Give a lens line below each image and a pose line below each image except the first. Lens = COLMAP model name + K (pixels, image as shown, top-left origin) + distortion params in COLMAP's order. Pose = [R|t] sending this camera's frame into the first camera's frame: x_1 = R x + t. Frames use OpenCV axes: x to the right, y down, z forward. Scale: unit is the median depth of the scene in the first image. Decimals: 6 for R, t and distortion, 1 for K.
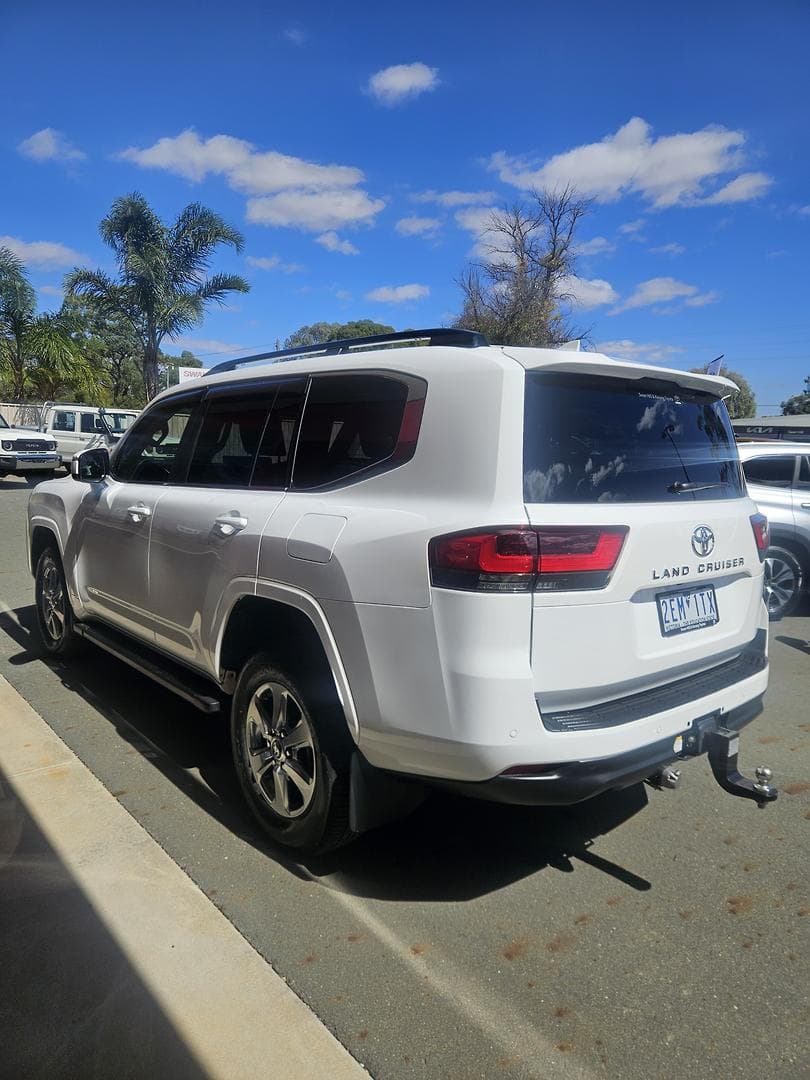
lens RADIAL K [[750.3, 0, 399.7], [0, 750.3, 541.2], [0, 0, 1]] dist [0.052724, -0.024510]
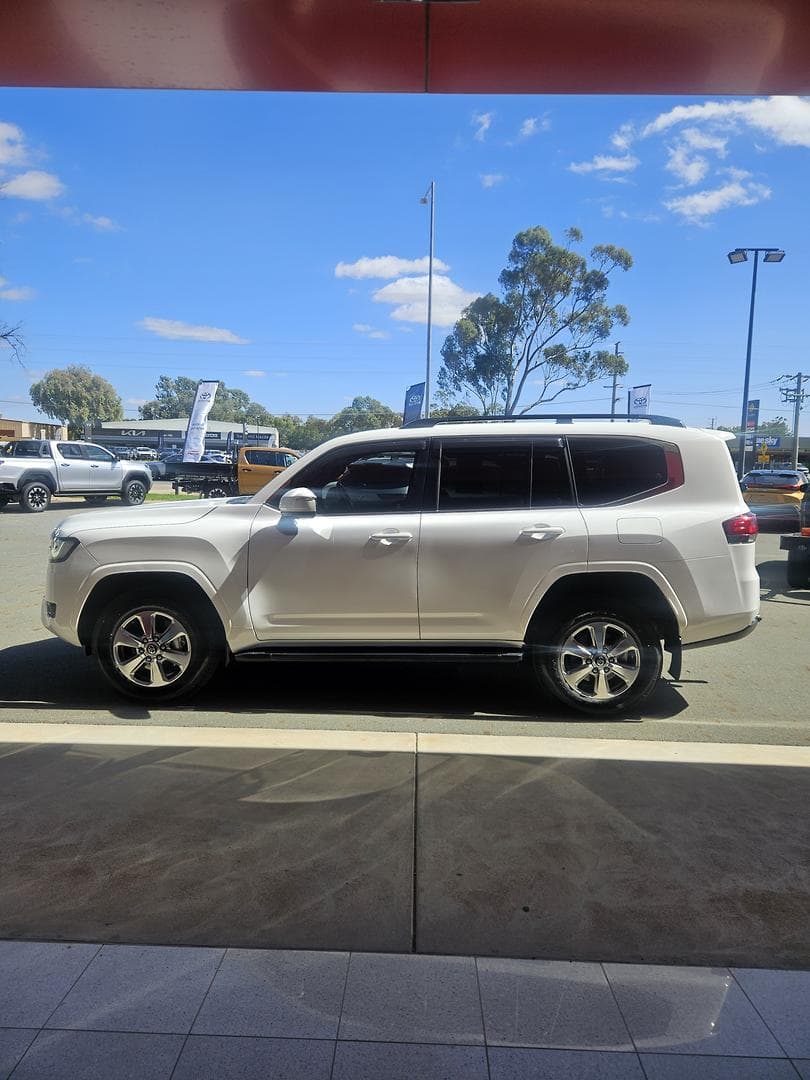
lens RADIAL K [[750.3, 0, 405.4], [0, 750.3, 540.1], [0, 0, 1]] dist [0.052724, -0.024510]
pose [[0.649179, -0.106947, 0.753080, -1.546323], [0.106415, 0.993099, 0.049300, -0.111636], [-0.753155, 0.048134, 0.656080, 0.198501]]
